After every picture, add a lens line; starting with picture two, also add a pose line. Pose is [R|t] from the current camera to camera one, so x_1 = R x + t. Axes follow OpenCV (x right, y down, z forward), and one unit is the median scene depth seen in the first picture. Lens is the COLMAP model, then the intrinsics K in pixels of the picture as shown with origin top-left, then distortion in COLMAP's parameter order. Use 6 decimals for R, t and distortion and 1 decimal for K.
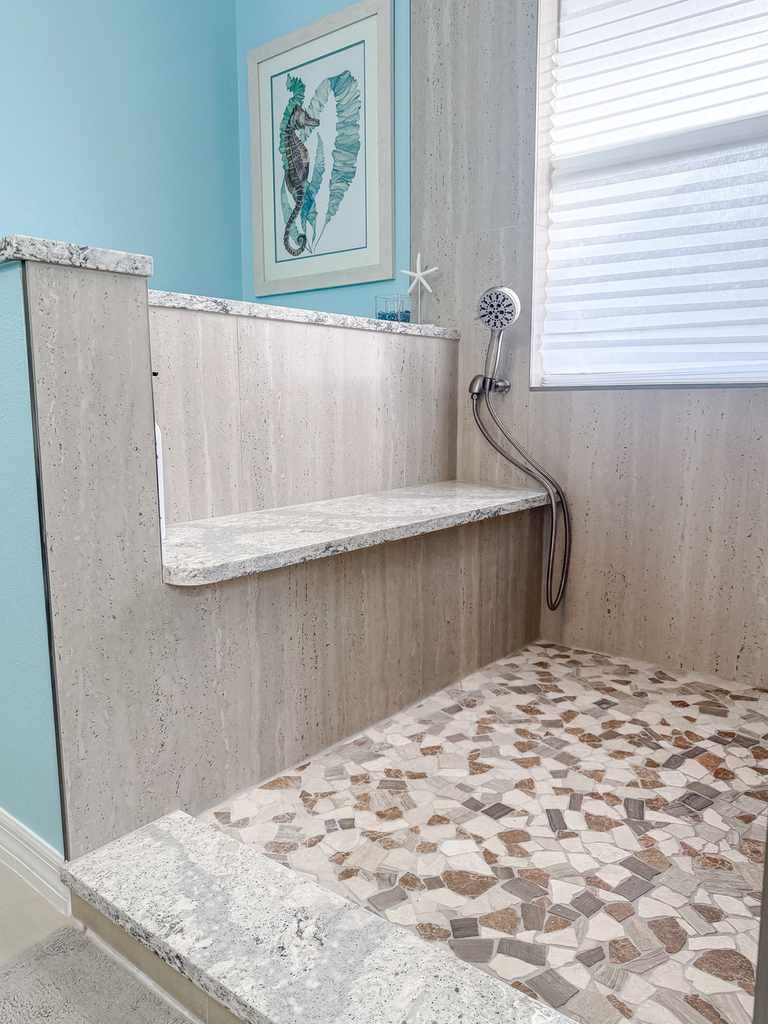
lens RADIAL K [[741.3, 0, 384.0], [0, 741.3, 512.0], [0, 0, 1]] dist [-0.004163, -0.001811]
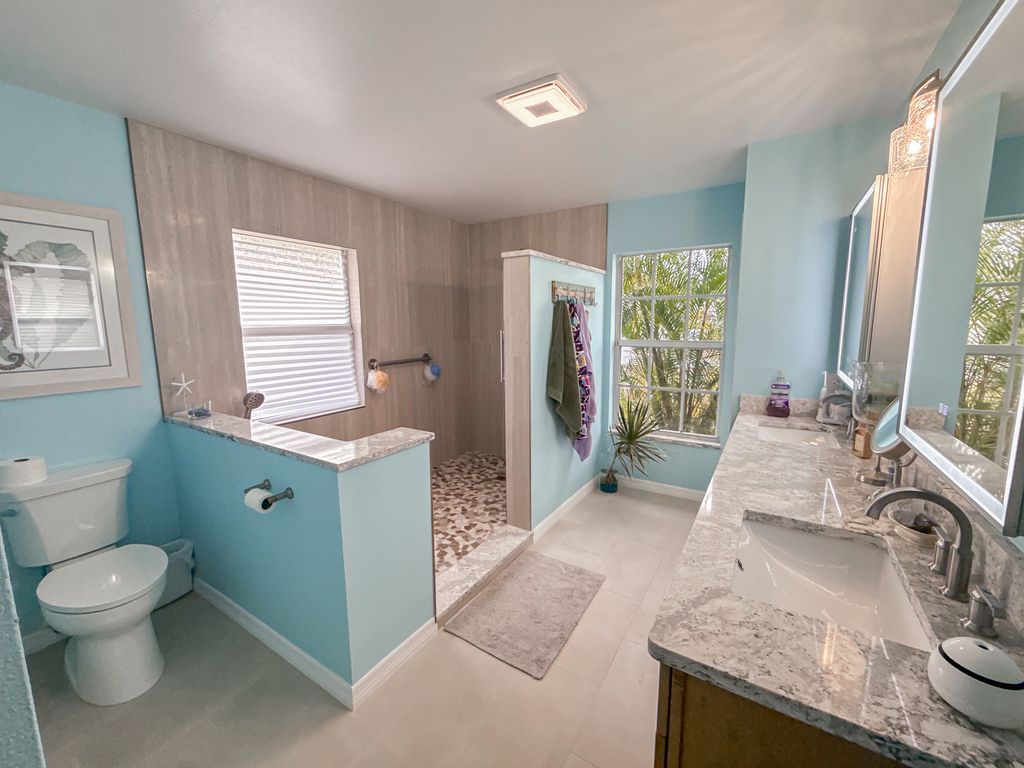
lens RADIAL K [[414.7, 0, 512.0], [0, 414.7, 384.0], [0, 0, 1]] dist [0.000933, -0.000417]
pose [[-0.121430, -0.145565, 0.981868, -2.349471], [0.151394, 0.974899, 0.163255, -0.845759], [-0.980987, 0.168473, -0.096344, 0.767924]]
